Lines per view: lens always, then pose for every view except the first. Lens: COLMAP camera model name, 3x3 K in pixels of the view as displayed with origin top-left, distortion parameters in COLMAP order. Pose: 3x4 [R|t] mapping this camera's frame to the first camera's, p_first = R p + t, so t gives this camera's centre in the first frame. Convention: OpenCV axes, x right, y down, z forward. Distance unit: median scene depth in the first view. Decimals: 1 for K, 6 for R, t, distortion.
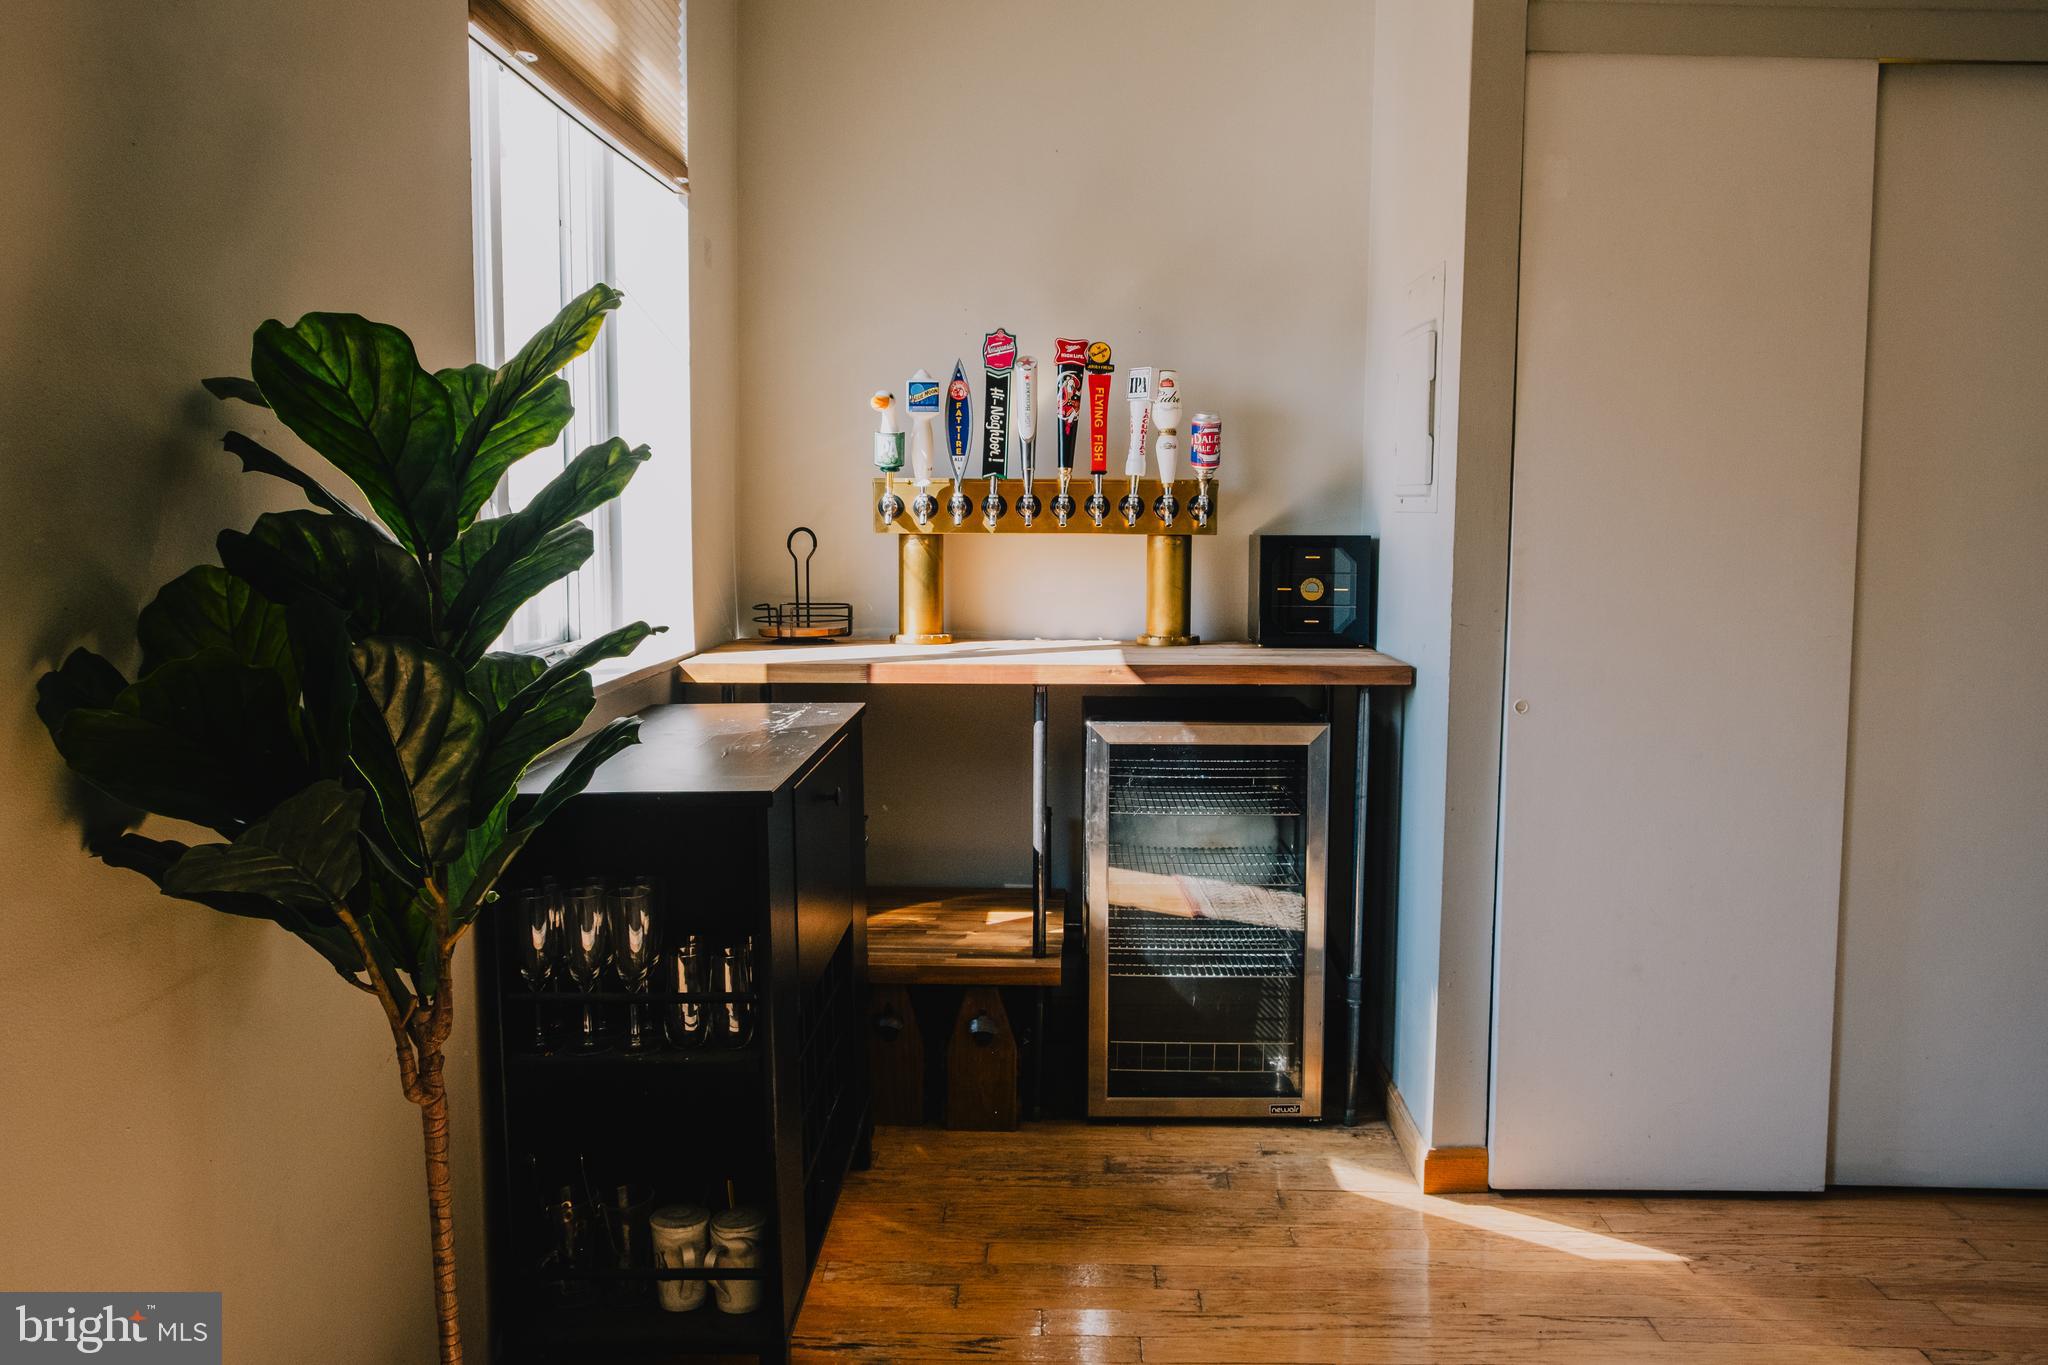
lens RADIAL K [[1617.5, 0, 1026.4], [0, 1617.5, 690.5], [0, 0, 1]] dist [-0.021769, 0.012557]
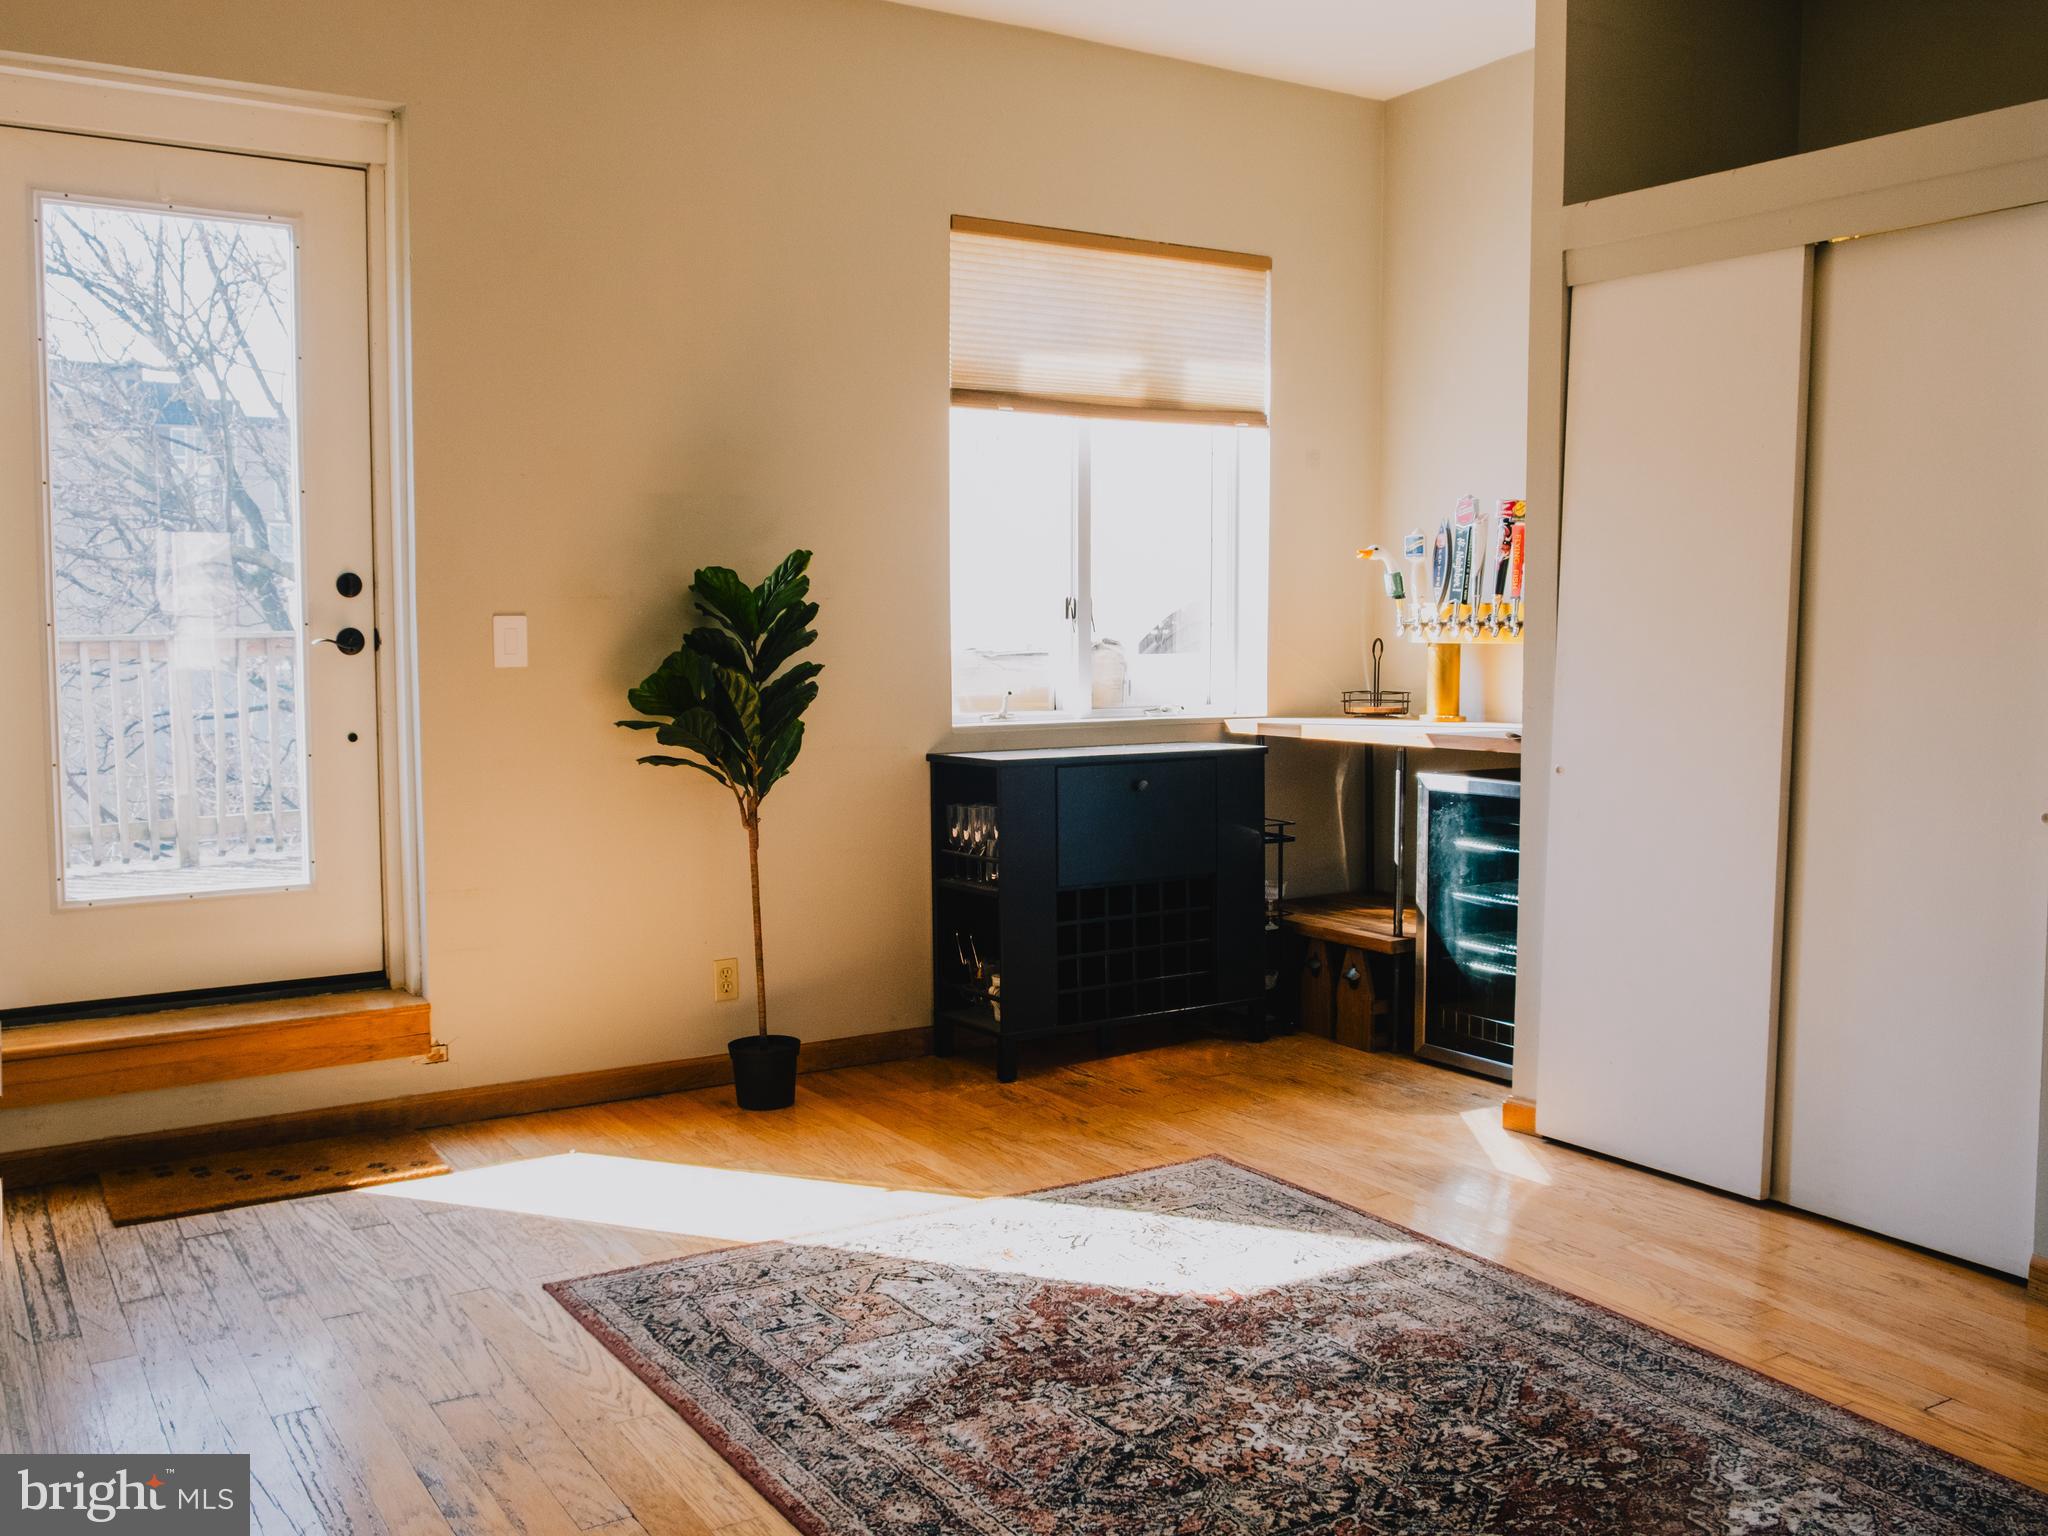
lens RADIAL K [[1803.0, 0, 979.3], [0, 1803.0, 758.0], [0, 0, 1]] dist [-0.011163, 0.002894]
pose [[0.545737, 0.057553, -0.835978, 1.231936], [-0.089369, 0.995946, 0.010225, 0.026191], [0.833177, 0.069130, 0.548668, -0.212658]]
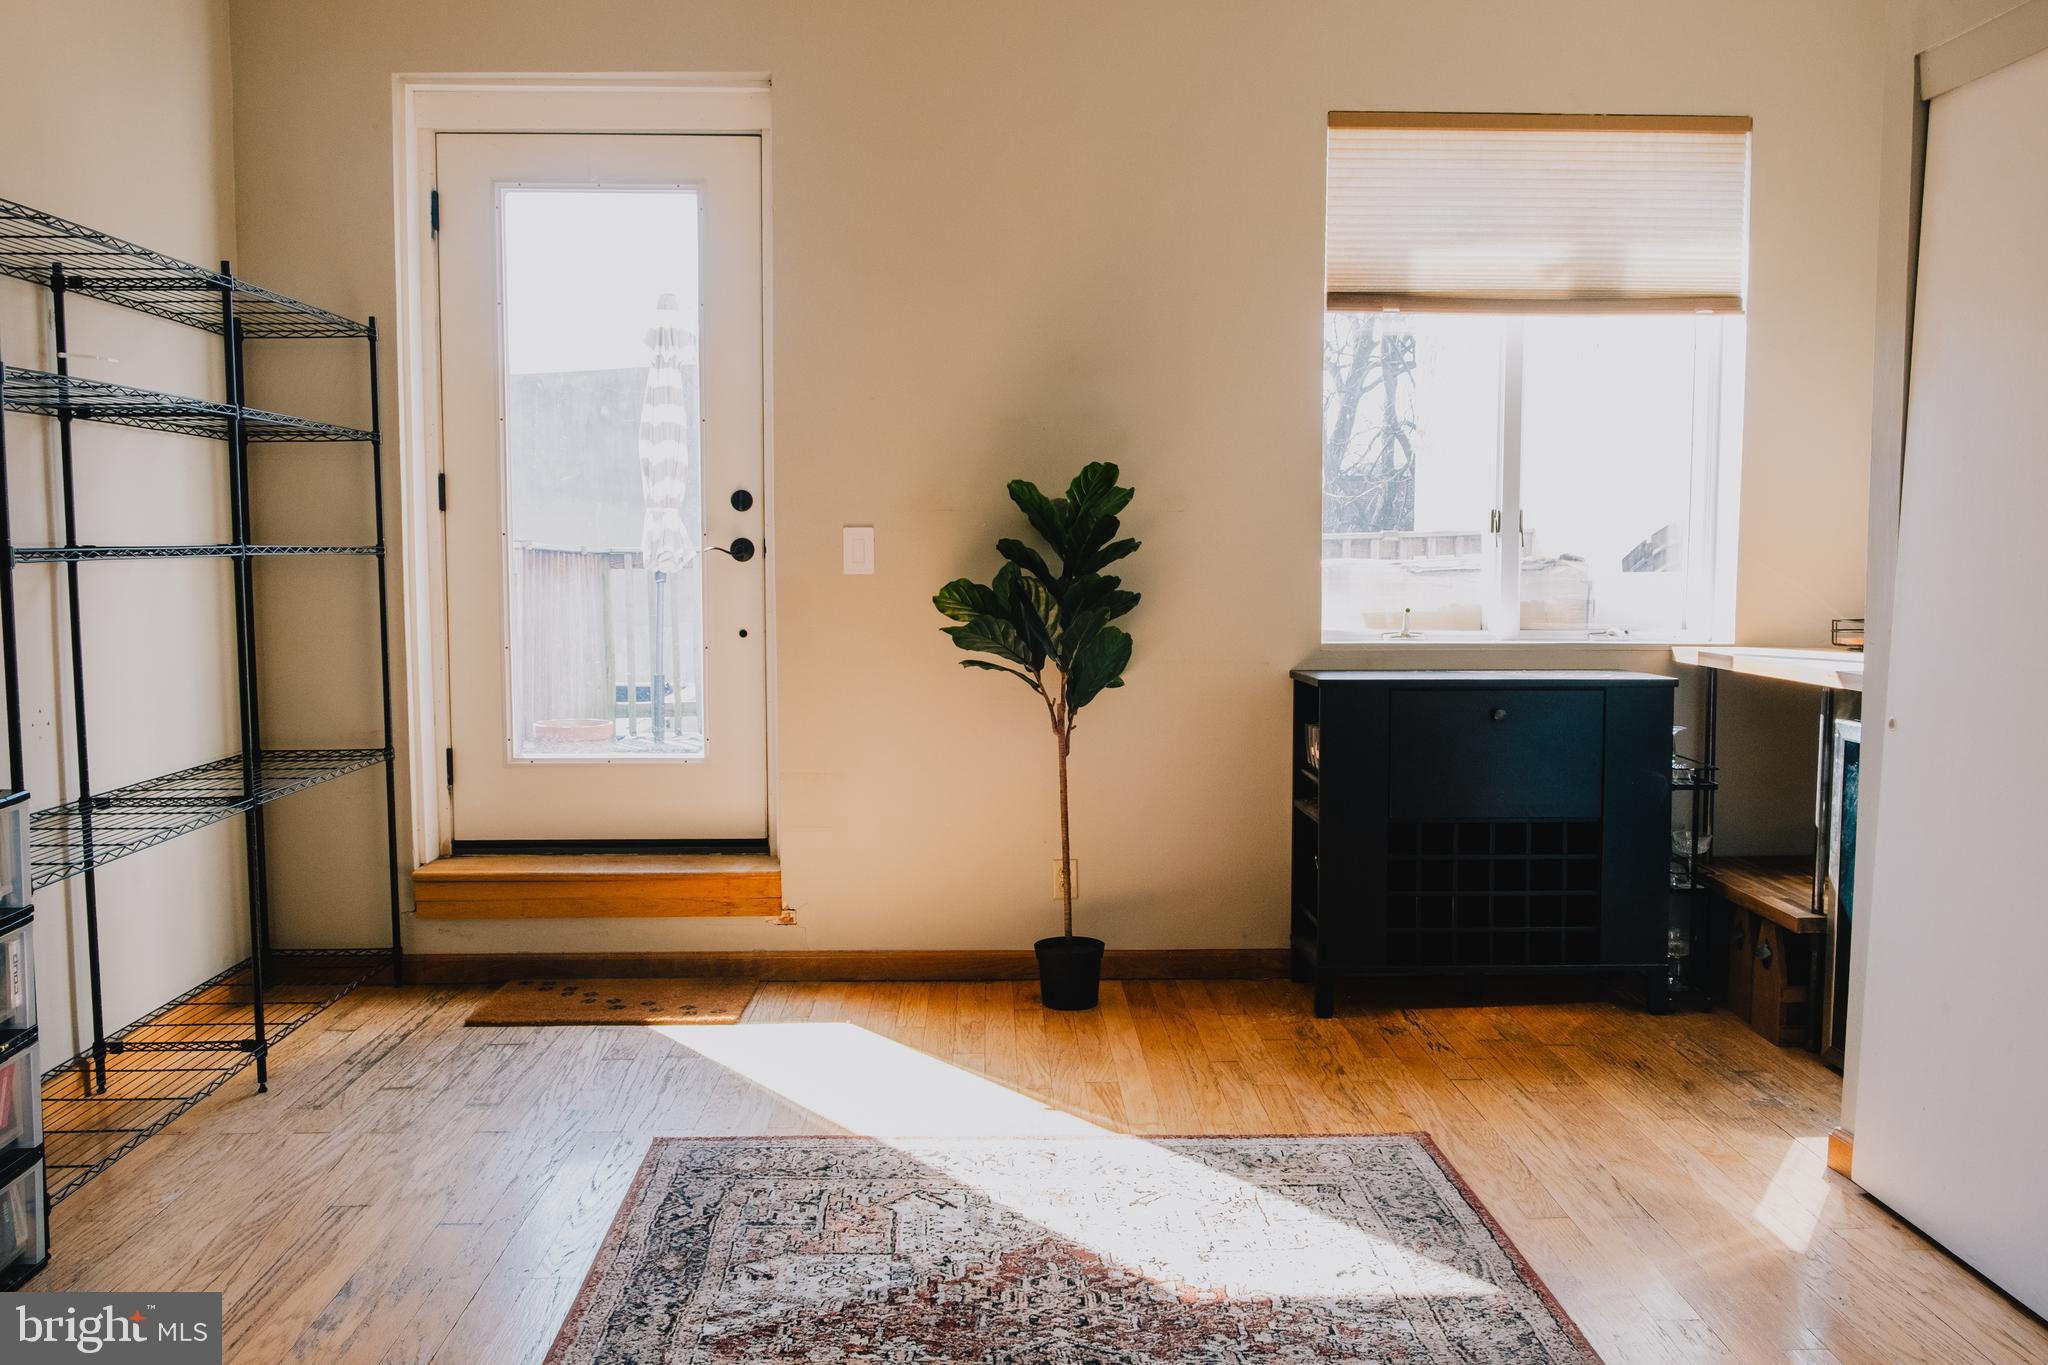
lens RADIAL K [[1617.5, 0, 1026.6], [0, 1617.5, 674.3], [0, 0, 1]] dist [-0.021769, 0.012557]
pose [[0.057641, 0.078338, -0.995259, 1.248389], [-0.112983, 0.991024, 0.071461, -0.031969], [0.991924, 0.108329, 0.065974, 0.351442]]
